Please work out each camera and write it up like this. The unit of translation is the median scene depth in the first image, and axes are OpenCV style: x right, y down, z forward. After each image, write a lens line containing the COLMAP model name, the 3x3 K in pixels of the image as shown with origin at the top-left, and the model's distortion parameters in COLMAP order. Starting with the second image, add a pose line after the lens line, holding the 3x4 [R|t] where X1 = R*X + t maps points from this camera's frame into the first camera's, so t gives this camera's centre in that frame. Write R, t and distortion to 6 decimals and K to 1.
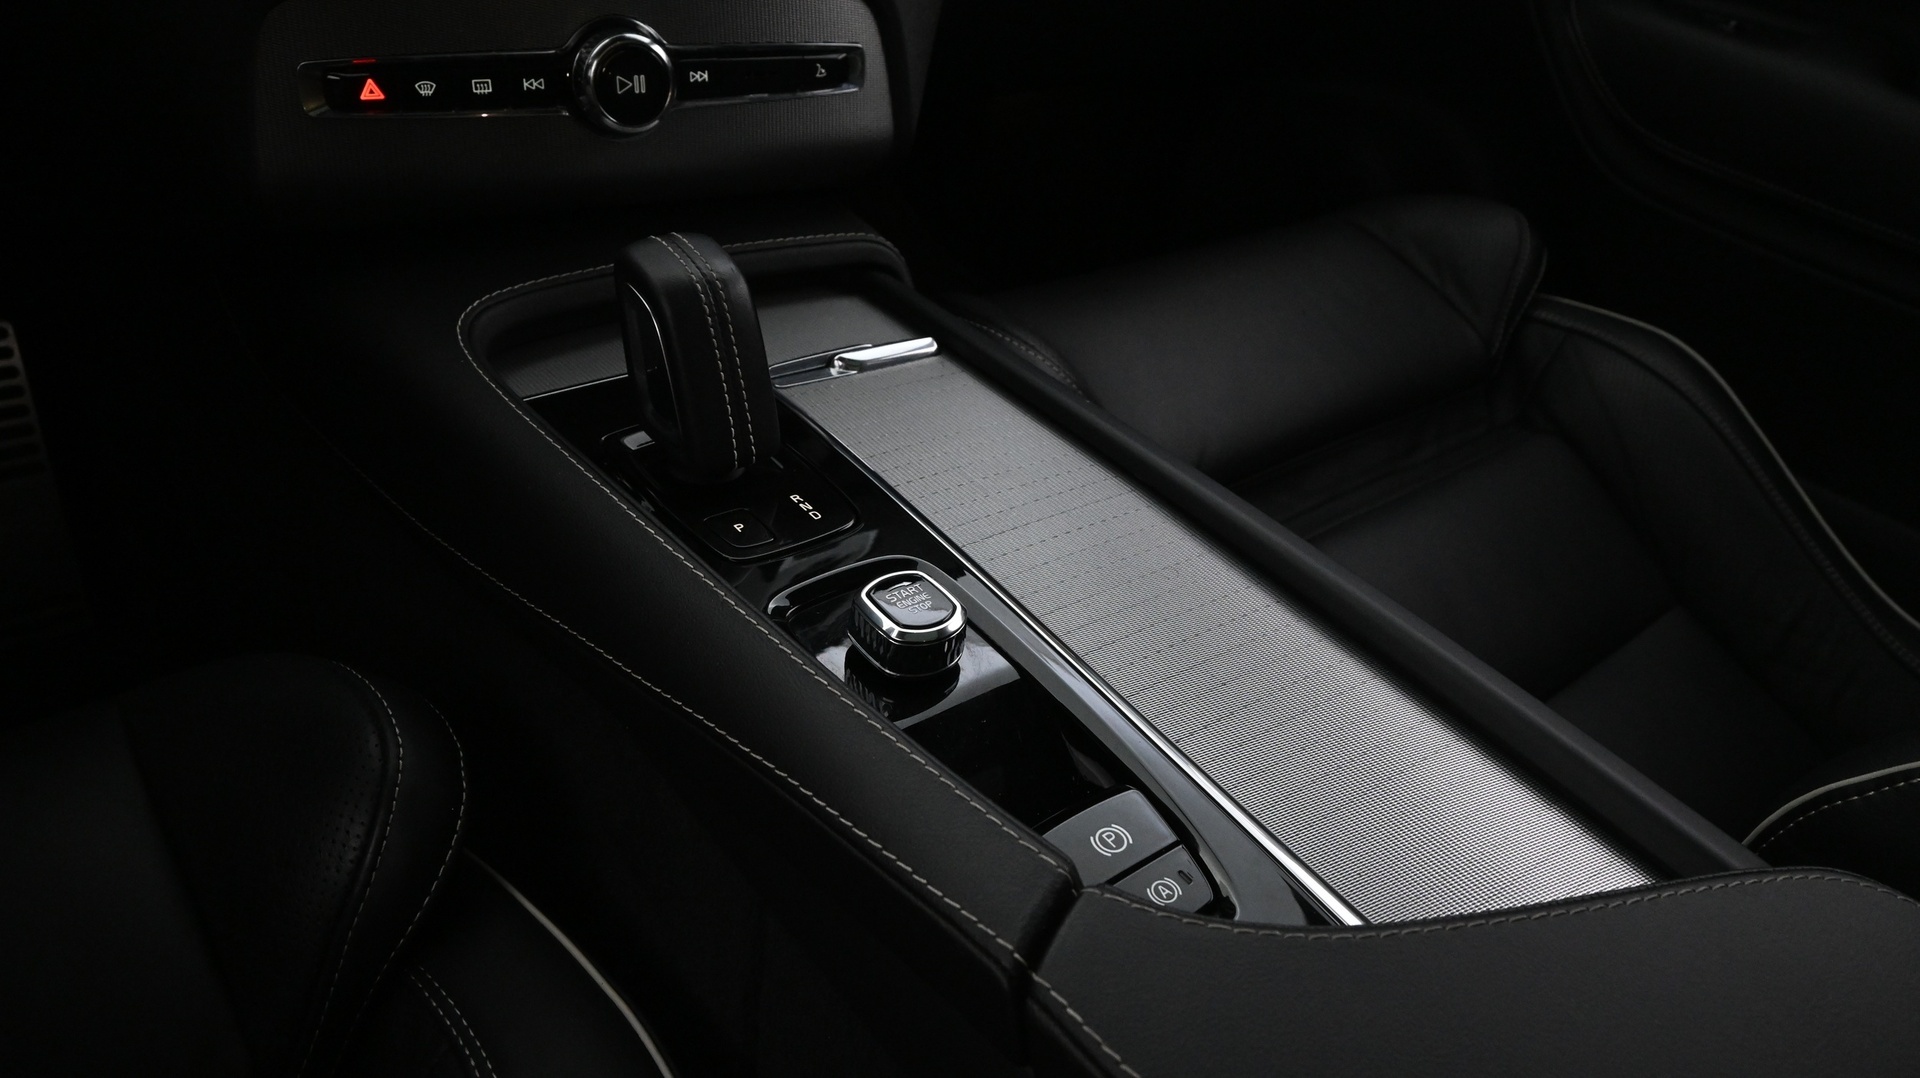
lens RADIAL K [[1325.8, 0, 960.0], [0, 1325.8, 539.0], [0, 0, 1]] dist [-0.001016, 0.000988]
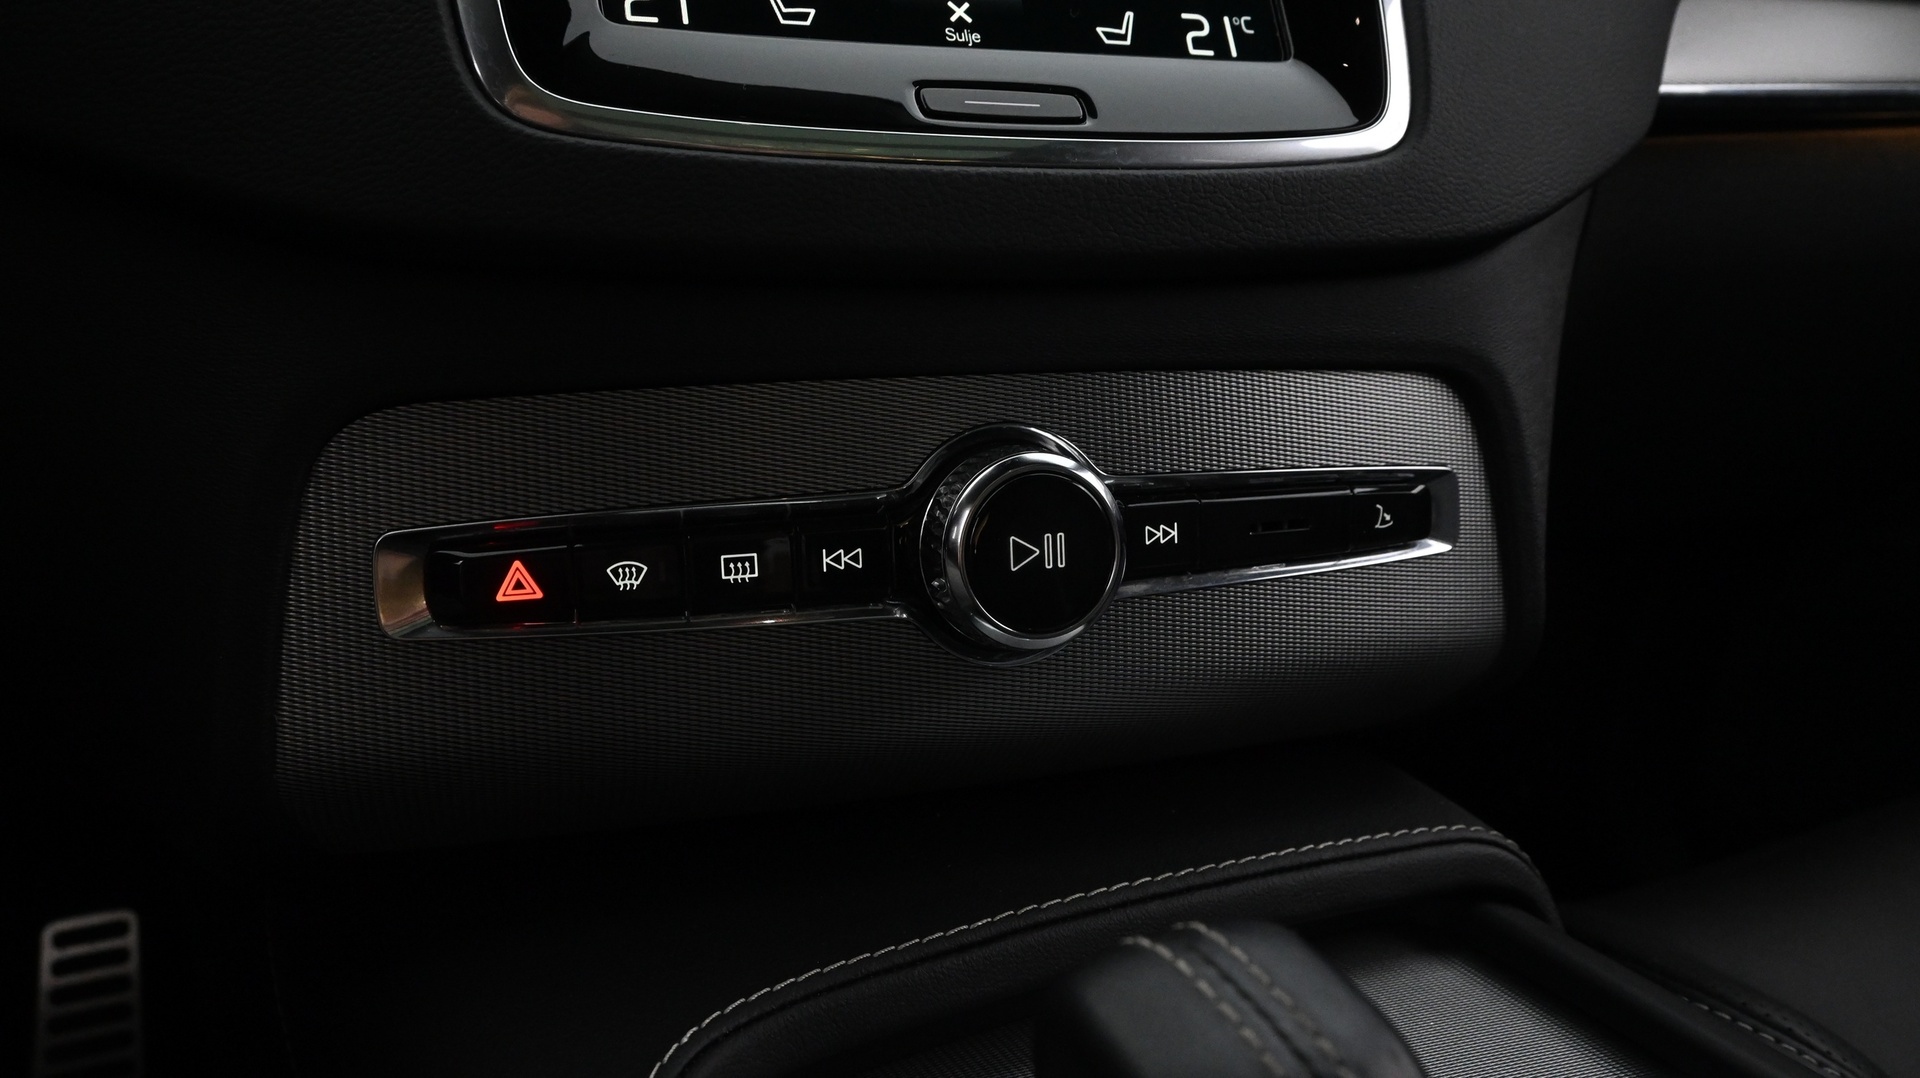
lens RADIAL K [[1535.1, 0, 960.0], [0, 1535.1, 539.0], [0, 0, 1]] dist [-0.008255, -0.002760]
pose [[0.977015, -0.045592, -0.208237, -0.158547], [-0.029583, 0.938410, -0.344254, -0.154460], [0.211107, 0.342502, 0.915492, 0.481338]]
